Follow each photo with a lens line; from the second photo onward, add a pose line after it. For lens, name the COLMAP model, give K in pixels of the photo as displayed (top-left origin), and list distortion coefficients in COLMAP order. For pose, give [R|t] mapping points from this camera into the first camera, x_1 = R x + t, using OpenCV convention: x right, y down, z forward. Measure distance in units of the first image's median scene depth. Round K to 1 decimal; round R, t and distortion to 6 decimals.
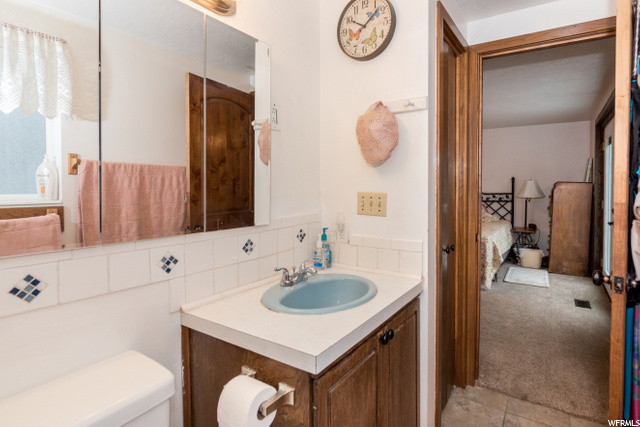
lens RADIAL K [[344.9, 0, 328.5], [0, 344.9, 187.0], [0, 0, 1]] dist [0.003088, 0.000662]
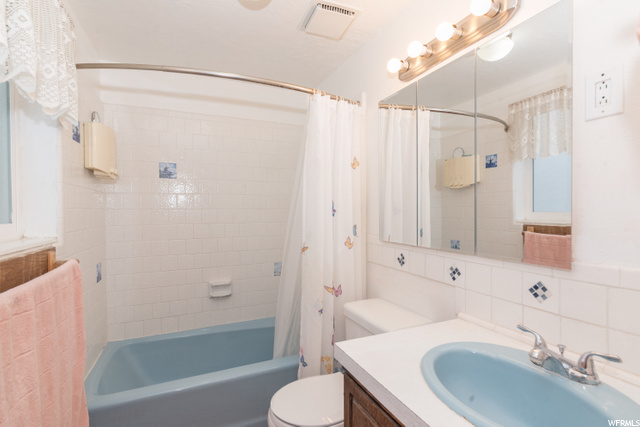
lens RADIAL K [[294.8, 0, 320.3], [0, 294.8, 215.0], [0, 0, 1]] dist [-0.000842, 0.000143]
pose [[-0.531850, 0.000593, -0.846838, 0.571549], [-0.009755, 0.999929, 0.006827, 0.005755], [0.846782, 0.011892, -0.531807, 0.933717]]
